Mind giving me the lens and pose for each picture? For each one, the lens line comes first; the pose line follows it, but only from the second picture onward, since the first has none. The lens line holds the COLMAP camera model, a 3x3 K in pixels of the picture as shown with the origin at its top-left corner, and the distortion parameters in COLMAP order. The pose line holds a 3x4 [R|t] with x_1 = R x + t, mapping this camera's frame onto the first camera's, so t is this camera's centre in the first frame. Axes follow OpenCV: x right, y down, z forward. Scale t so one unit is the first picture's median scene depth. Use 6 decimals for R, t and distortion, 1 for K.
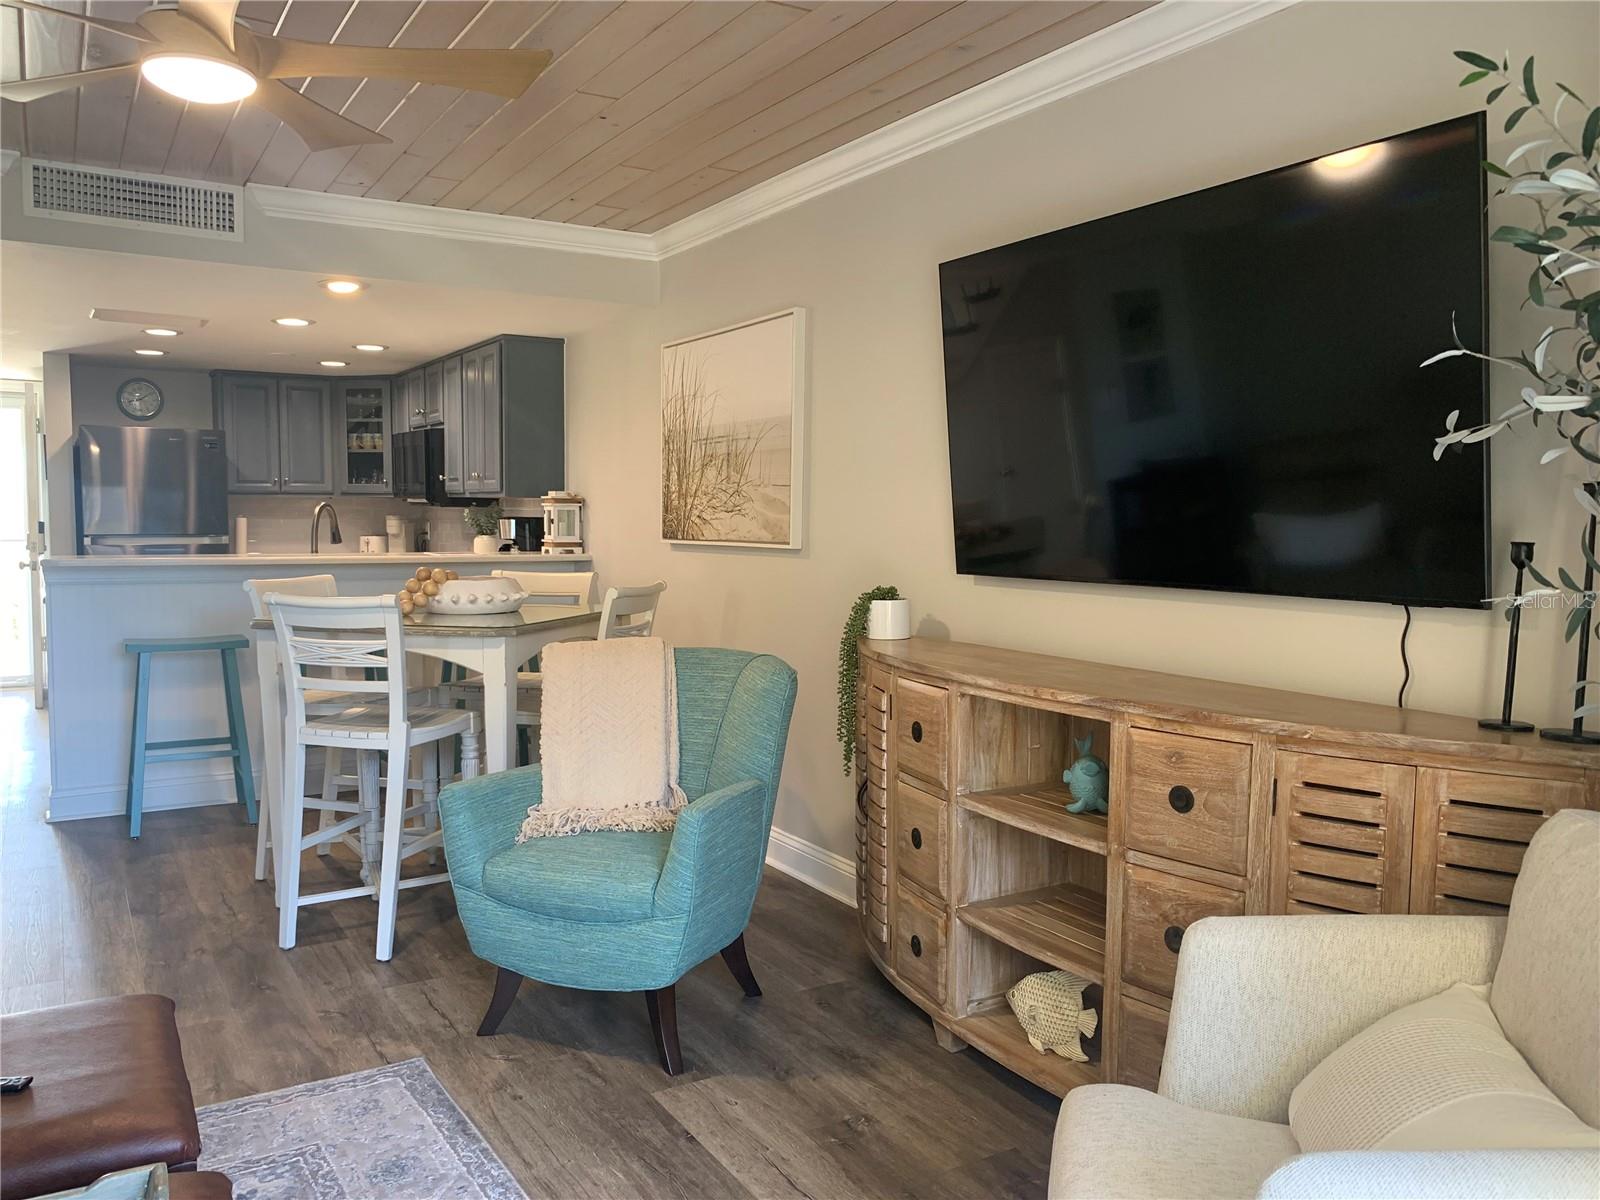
lens RADIAL K [[1241.6, 0, 806.8], [0, 1241.6, 608.6], [0, 0, 1]] dist [0.047537, -0.057637]
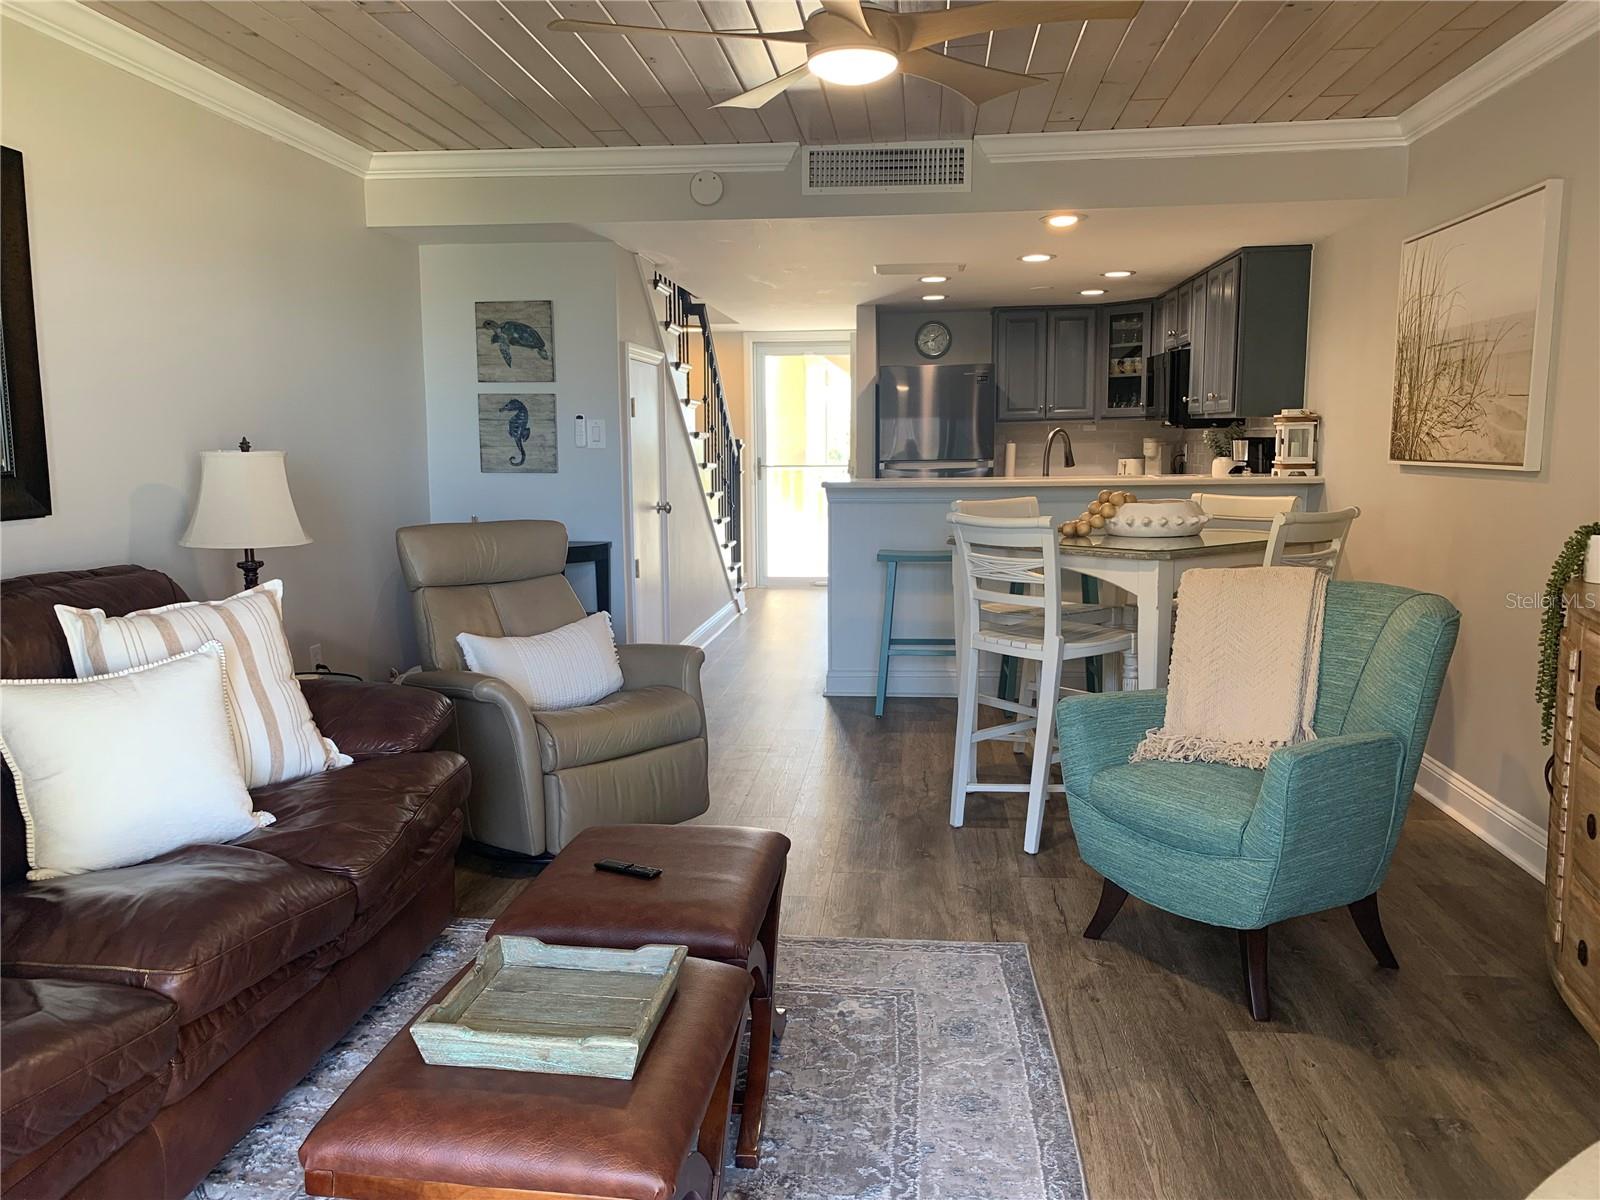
lens RADIAL K [[1241.6, 0, 788.0], [0, 1241.6, 609.9], [0, 0, 1]] dist [0.047537, -0.057637]
pose [[0.795013, 0.067002, -0.602881, 0.114571], [-0.028248, 0.996892, 0.073541, -0.002815], [0.605935, -0.041435, 0.794435, 0.017393]]
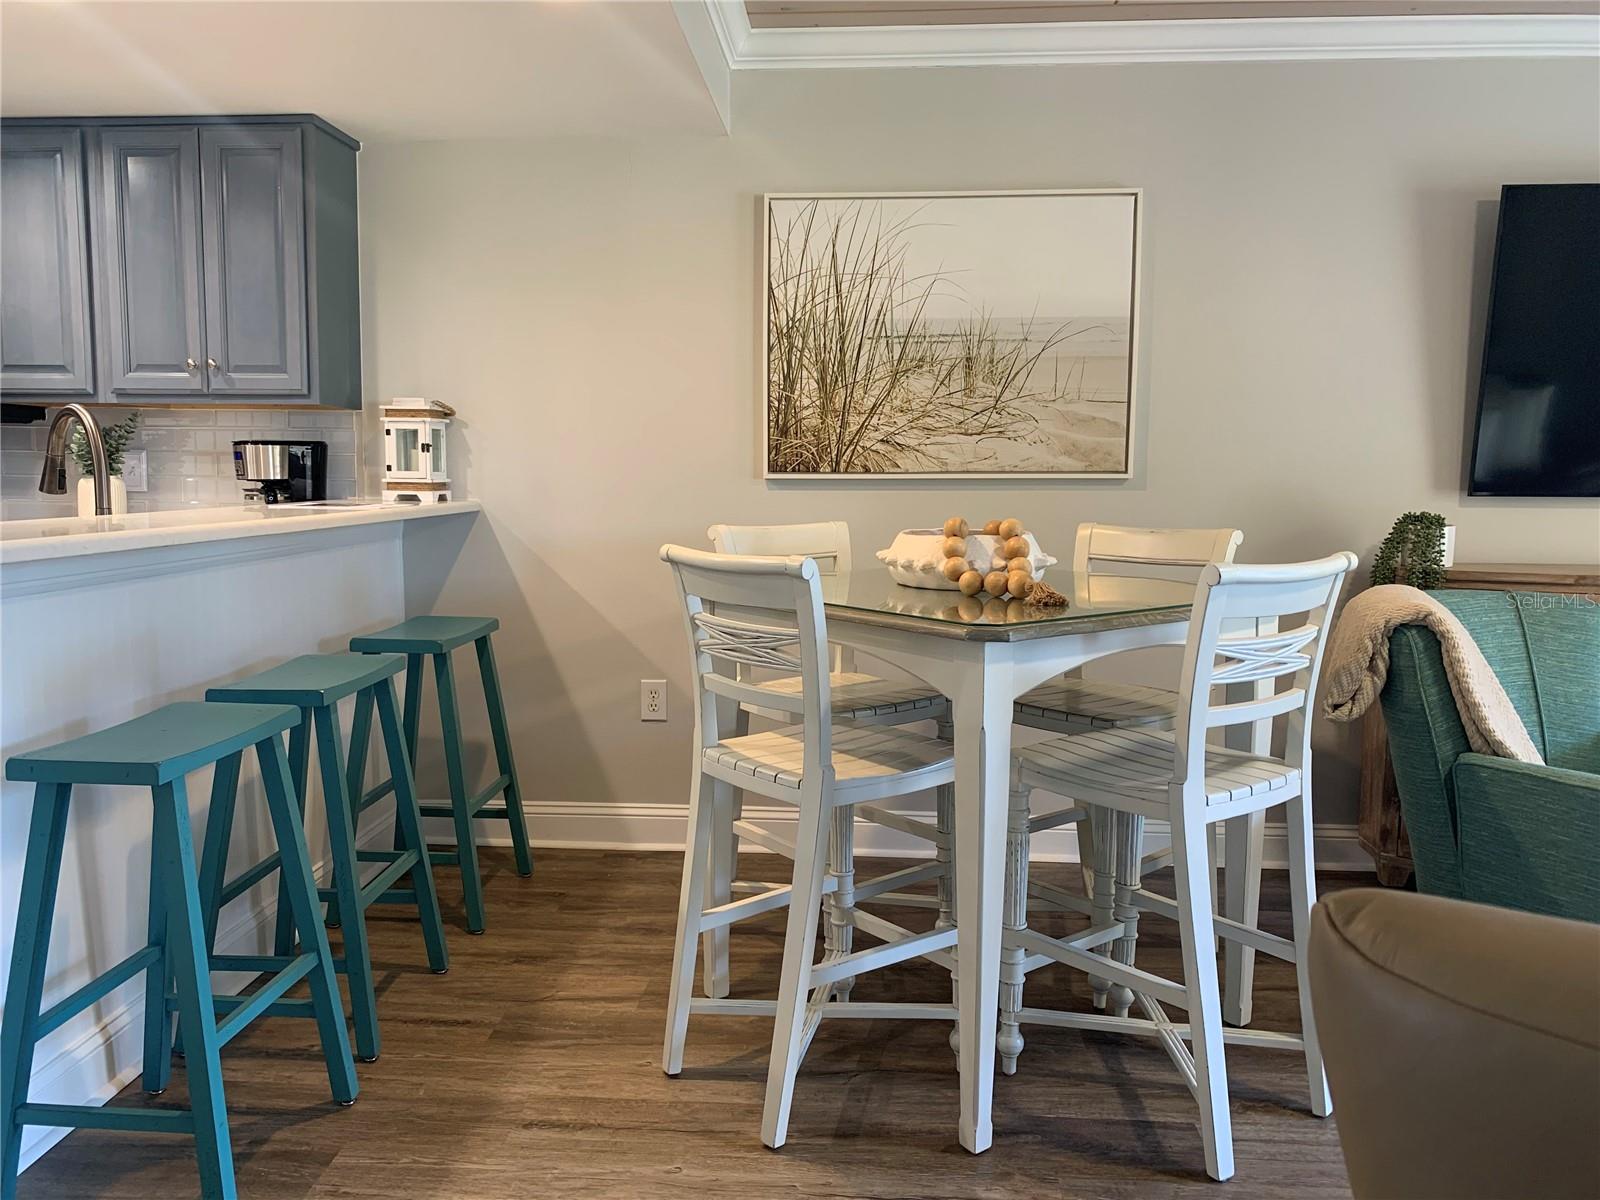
lens RADIAL K [[1241.6, 0, 794.2], [0, 1241.6, 596.0], [0, 0, 1]] dist [0.047537, -0.057637]
pose [[0.583769, -0.103423, 0.805306, -0.868973], [0.062561, 0.994635, 0.082387, -0.055098], [-0.809506, 0.002286, 0.587107, 0.721844]]
